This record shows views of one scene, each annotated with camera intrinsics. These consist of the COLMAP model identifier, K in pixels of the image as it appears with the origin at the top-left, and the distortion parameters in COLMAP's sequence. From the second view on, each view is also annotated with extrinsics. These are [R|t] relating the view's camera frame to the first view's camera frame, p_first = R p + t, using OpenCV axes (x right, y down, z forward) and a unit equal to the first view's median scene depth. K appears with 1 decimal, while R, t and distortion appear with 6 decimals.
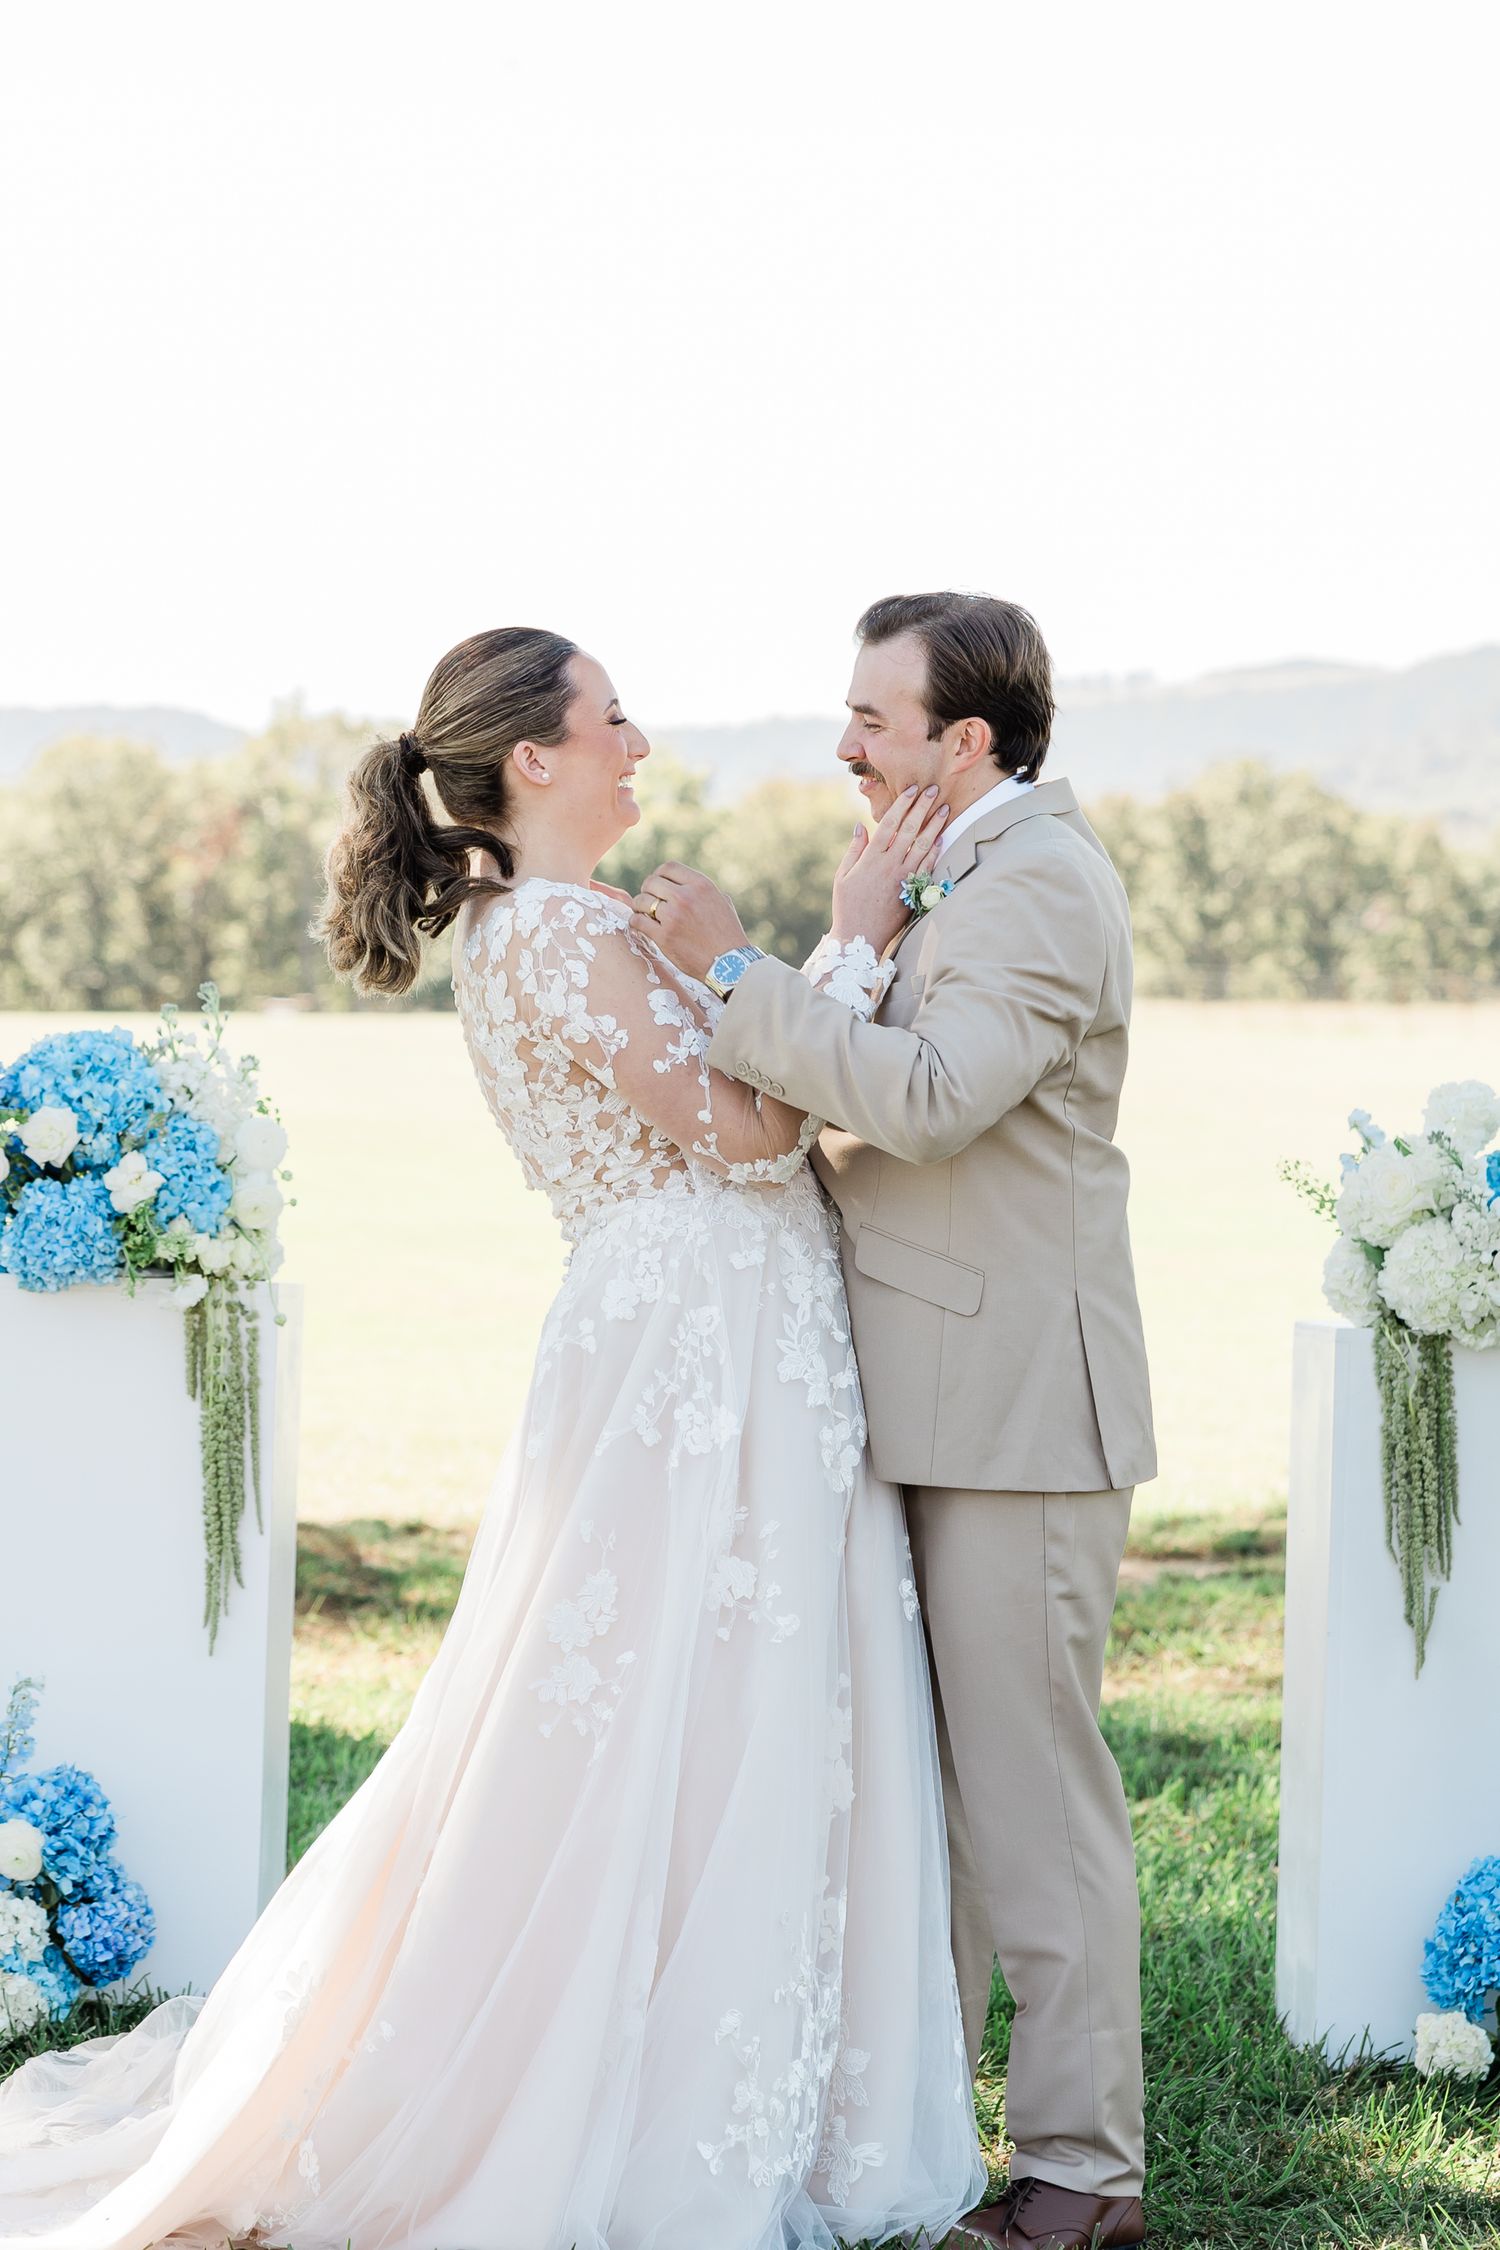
lens RADIAL K [[6527.0, 0, 757.1], [0, 6527.0, 975.4], [0, 0, 1]] dist [-0.043959, -0.036572]
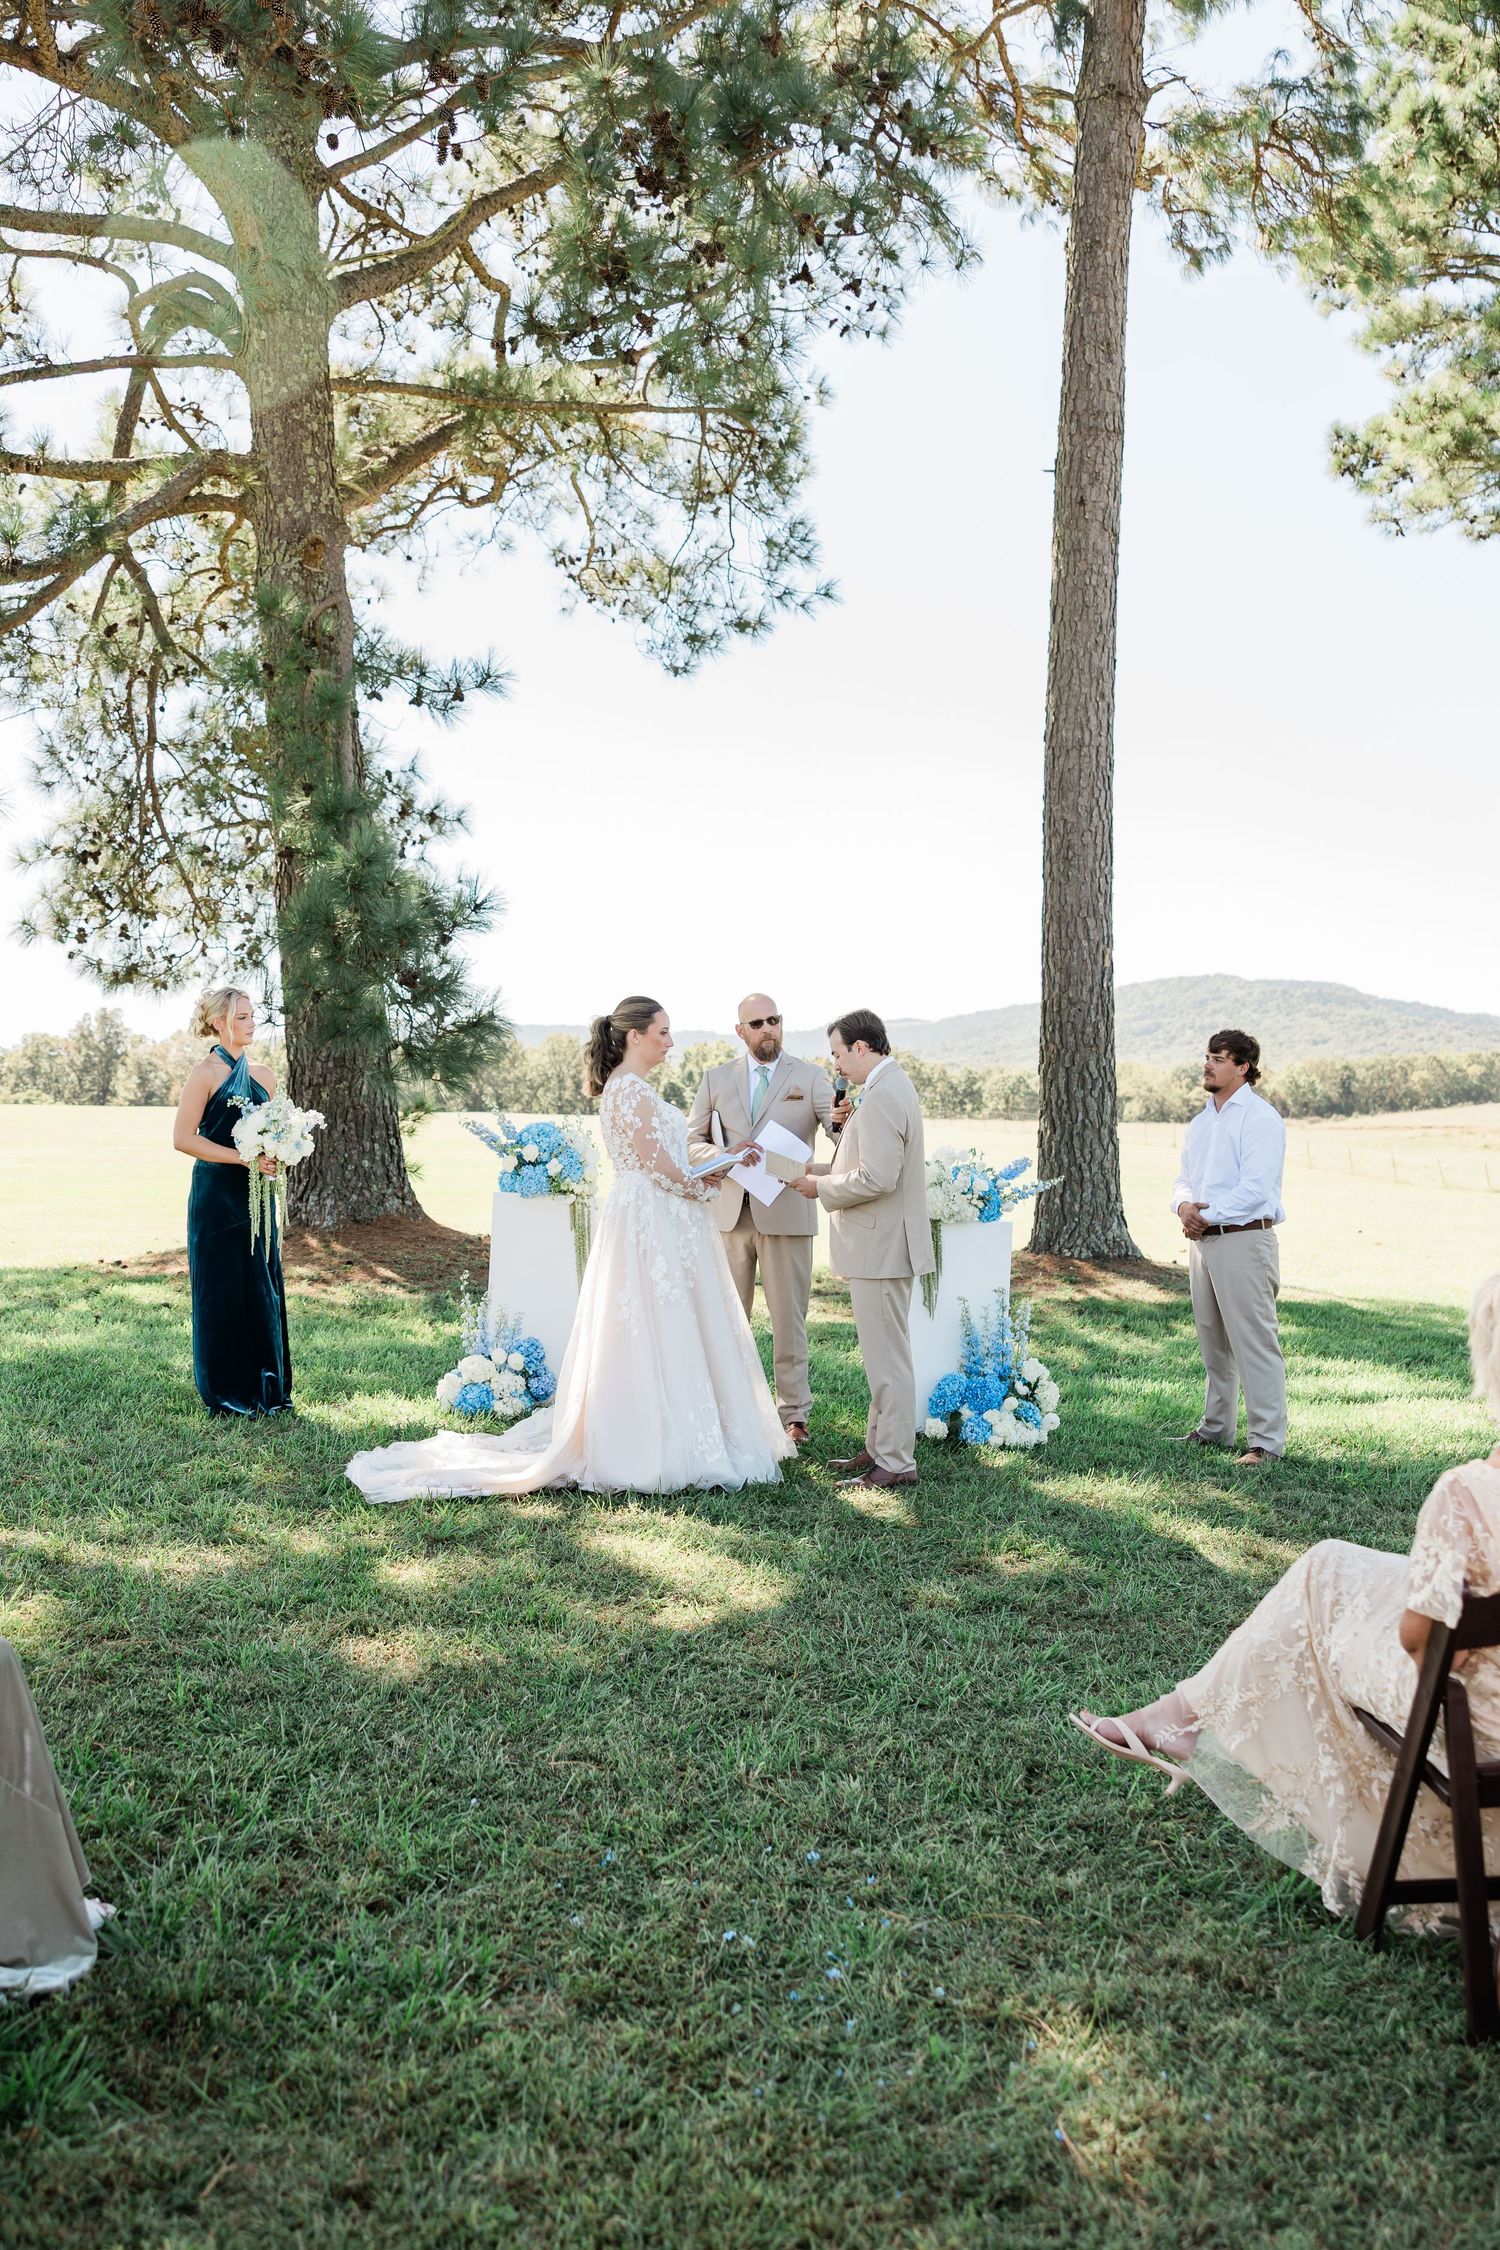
lens RADIAL K [[1864.2, 0, 703.1], [0, 1864.2, 1173.3], [0, 0, 1]] dist [0.001110, 0.001213]
pose [[0.999508, 0.020521, -0.023739, 0.005314], [-0.019648, 0.999142, 0.036453, -0.001900], [0.024467, -0.035968, 0.999053, 0.028734]]
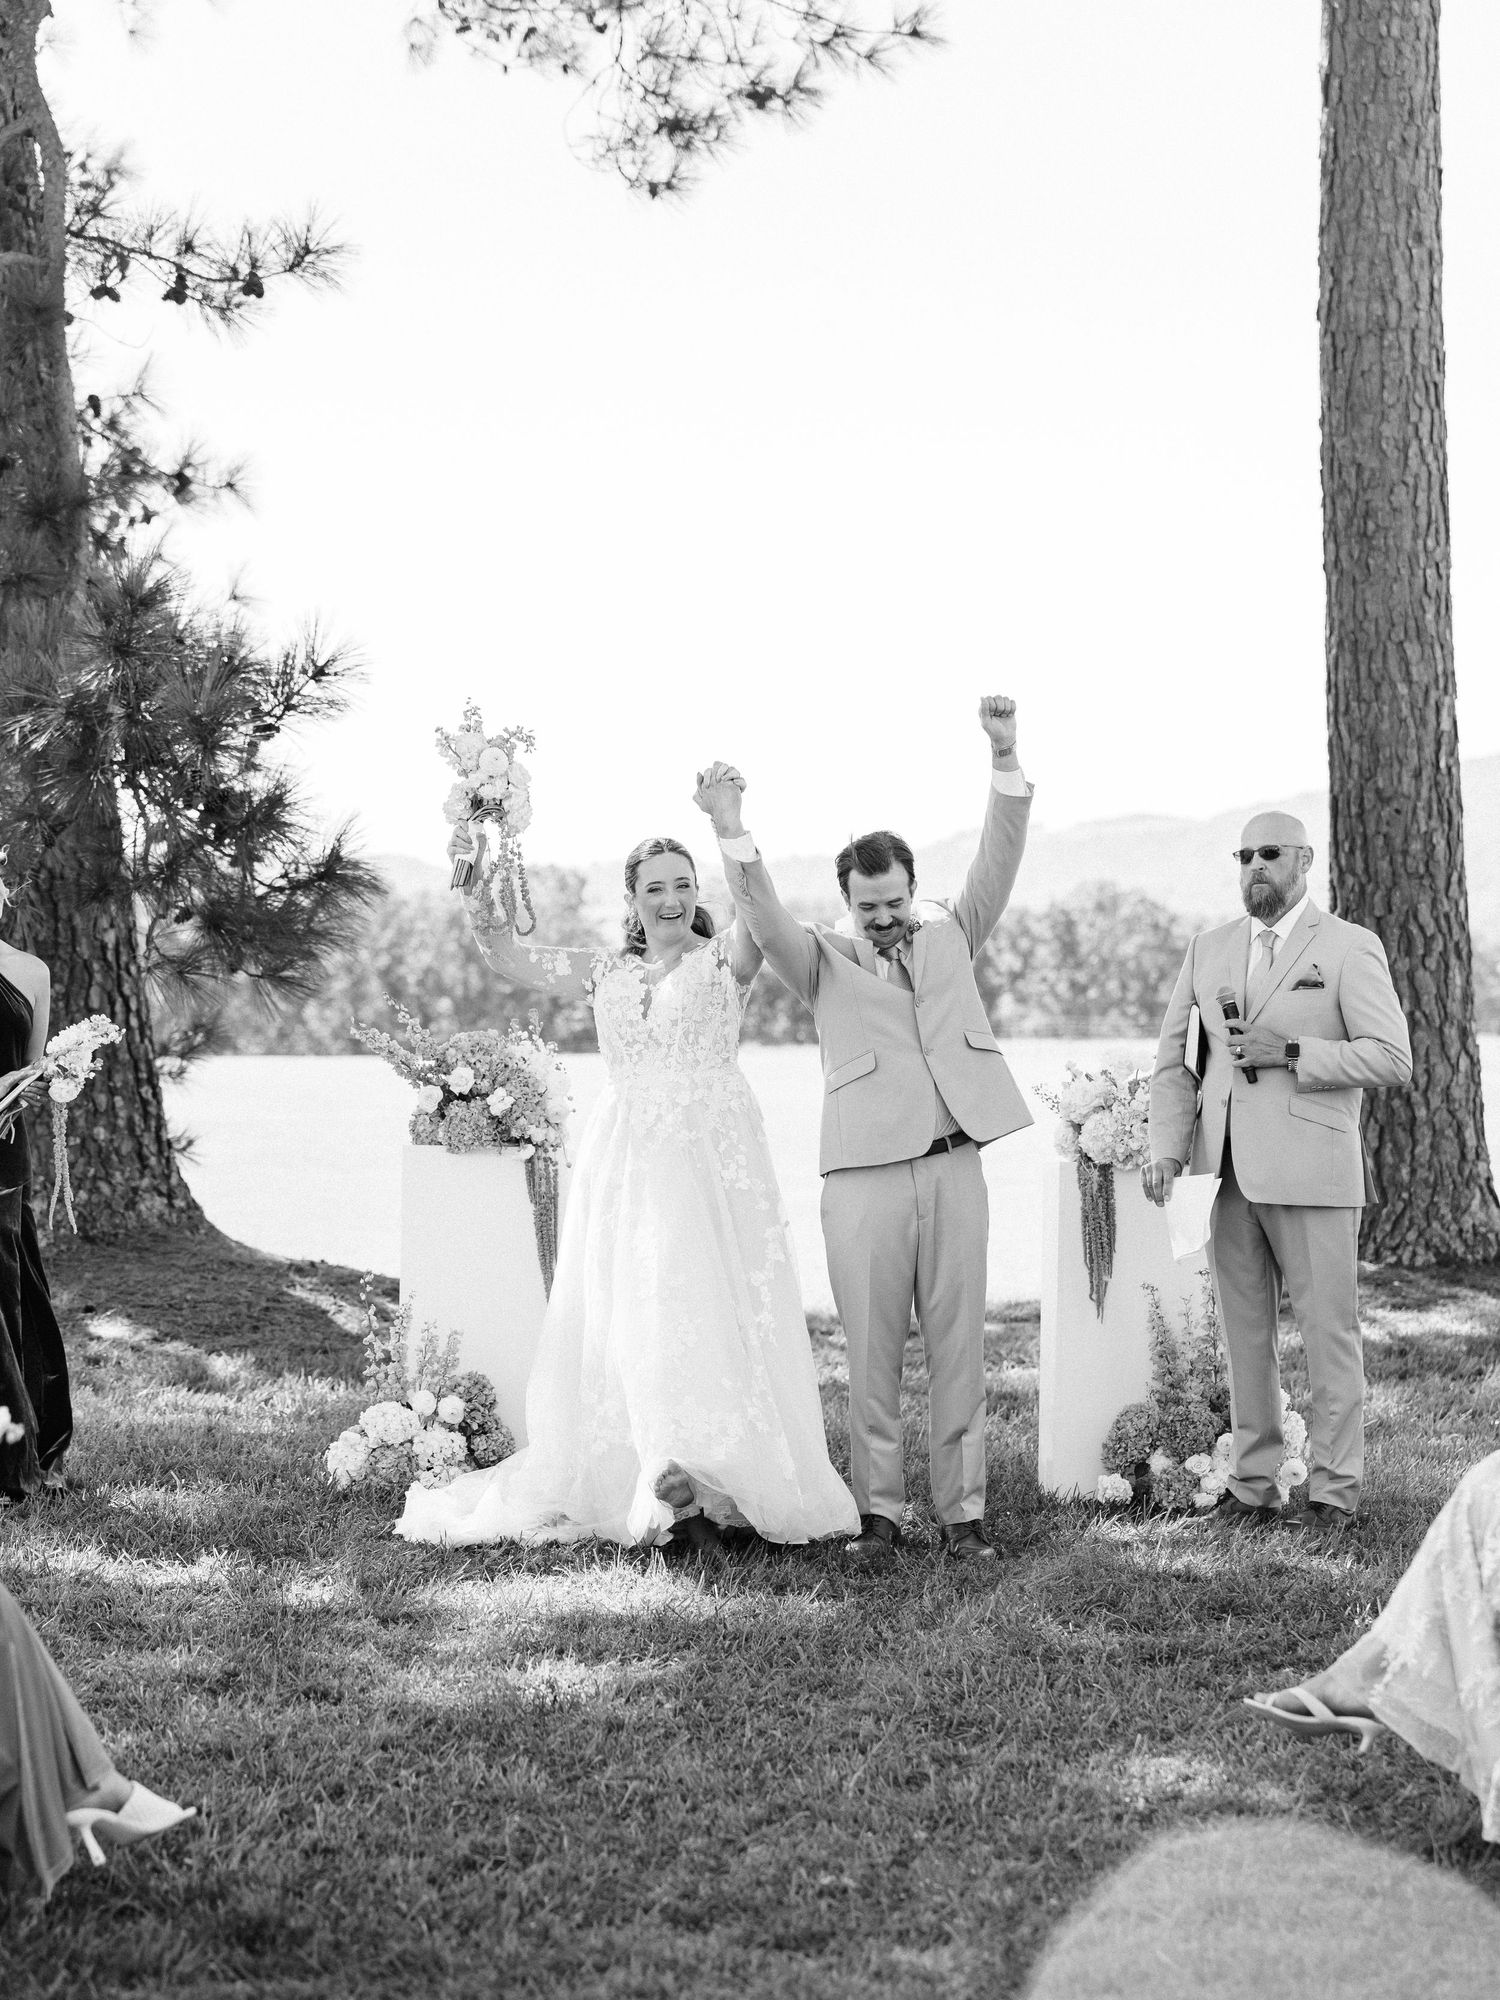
lens RADIAL K [[4294.7, 0, 743.7], [0, 4294.7, 1140.6], [0, 0, 1]] dist [0.017632, 0.033037]
pose [[0.999880, -0.012135, -0.009591, -0.001844], [0.012383, 0.999579, 0.026251, 0.008395], [0.009269, -0.026367, 0.999609, -0.415967]]
